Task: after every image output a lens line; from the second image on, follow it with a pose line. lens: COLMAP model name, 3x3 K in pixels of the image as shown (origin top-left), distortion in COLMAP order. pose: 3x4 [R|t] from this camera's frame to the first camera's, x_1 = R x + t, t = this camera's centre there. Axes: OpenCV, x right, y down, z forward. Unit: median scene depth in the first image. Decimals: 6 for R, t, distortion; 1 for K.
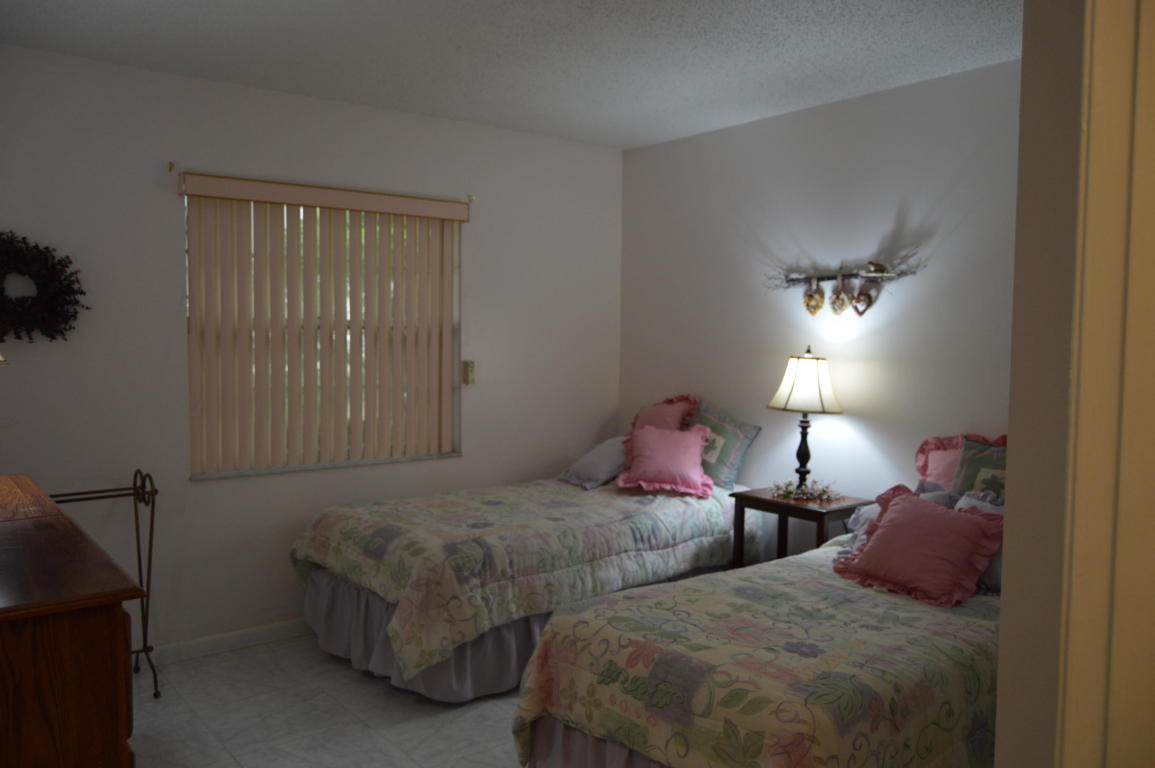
lens RADIAL K [[900.3, 0, 577.5], [0, 900.3, 384.0], [0, 0, 1]] dist [-0.013398, 0.004069]
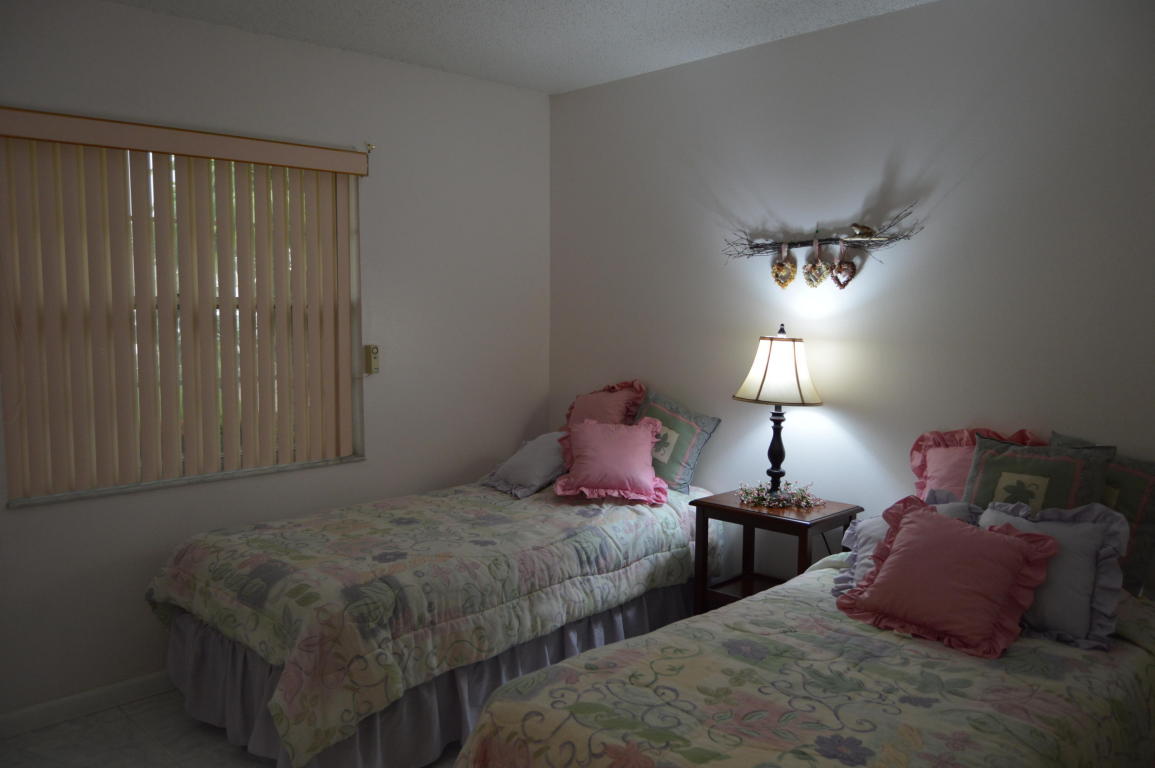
lens RADIAL K [[907.6, 0, 577.5], [0, 907.6, 384.0], [0, 0, 1]] dist [-0.013220, 0.009388]
pose [[0.994901, -0.017013, 0.099415, -0.020592], [0.013944, 0.999407, 0.031485, -0.018116], [-0.099891, -0.029938, 0.994548, 0.196713]]
